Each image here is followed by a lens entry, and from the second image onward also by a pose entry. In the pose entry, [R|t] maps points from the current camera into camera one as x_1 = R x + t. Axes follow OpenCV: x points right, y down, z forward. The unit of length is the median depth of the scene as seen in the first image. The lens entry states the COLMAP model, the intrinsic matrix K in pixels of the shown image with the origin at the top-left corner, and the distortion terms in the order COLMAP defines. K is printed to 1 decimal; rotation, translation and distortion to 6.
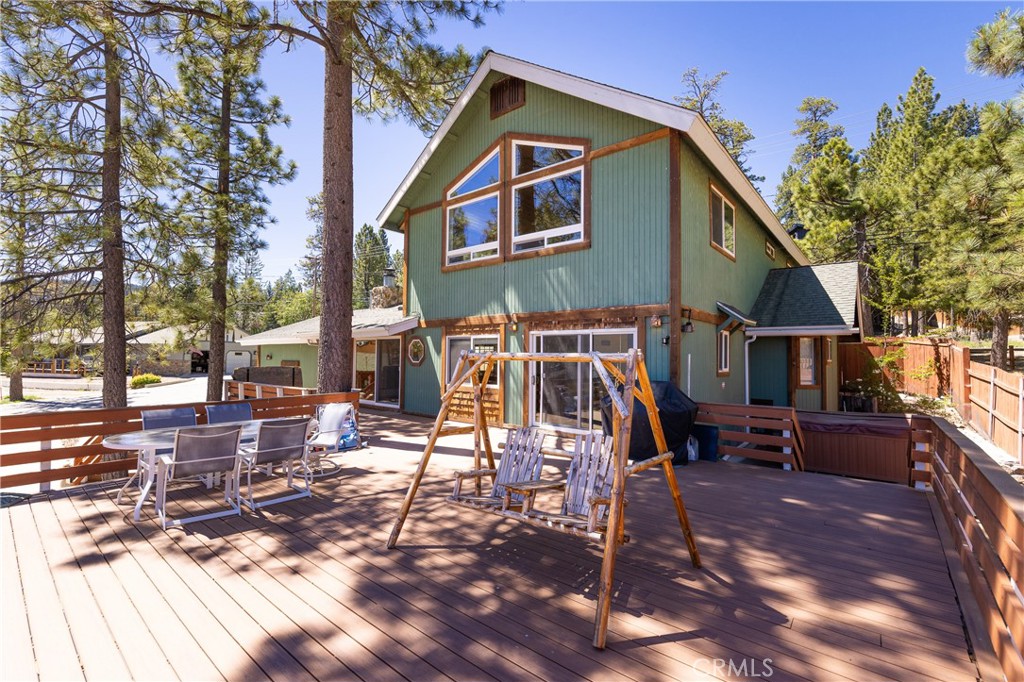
lens RADIAL K [[446.2, 0, 510.7], [0, 446.2, 341.3], [0, 0, 1]] dist [0.001304, -0.001079]
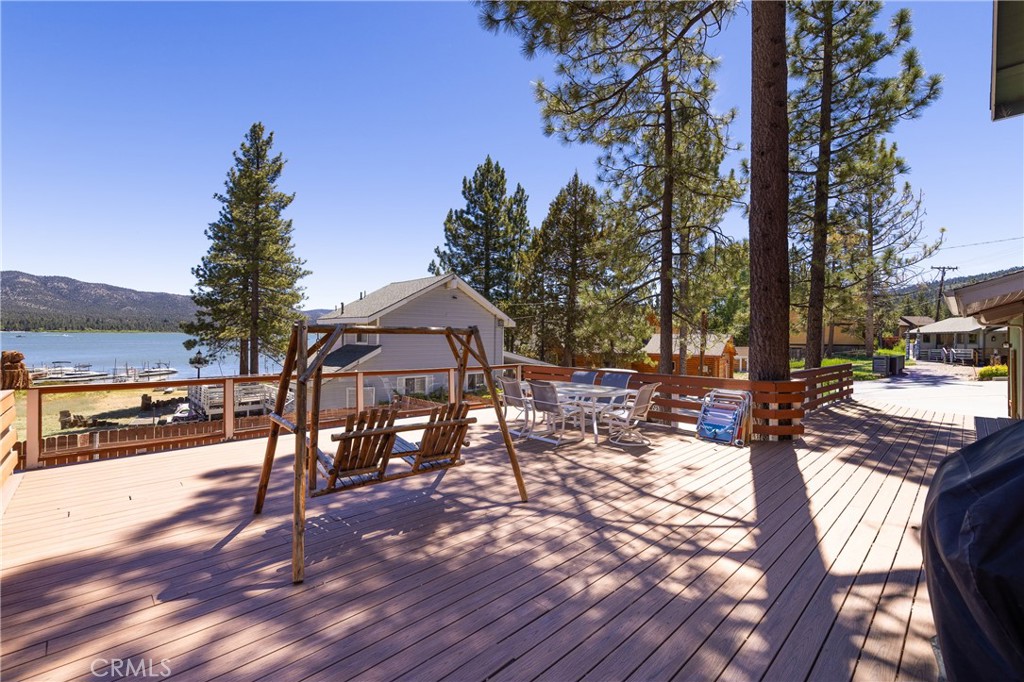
lens RADIAL K [[446.2, 0, 522.5], [0, 446.2, 337.0], [0, 0, 1]] dist [0.001304, -0.001079]
pose [[-0.110212, -0.008979, -0.993868, 0.950036], [0.021280, 0.999709, -0.011391, 0.060012], [0.993680, -0.022405, -0.109988, 1.207469]]
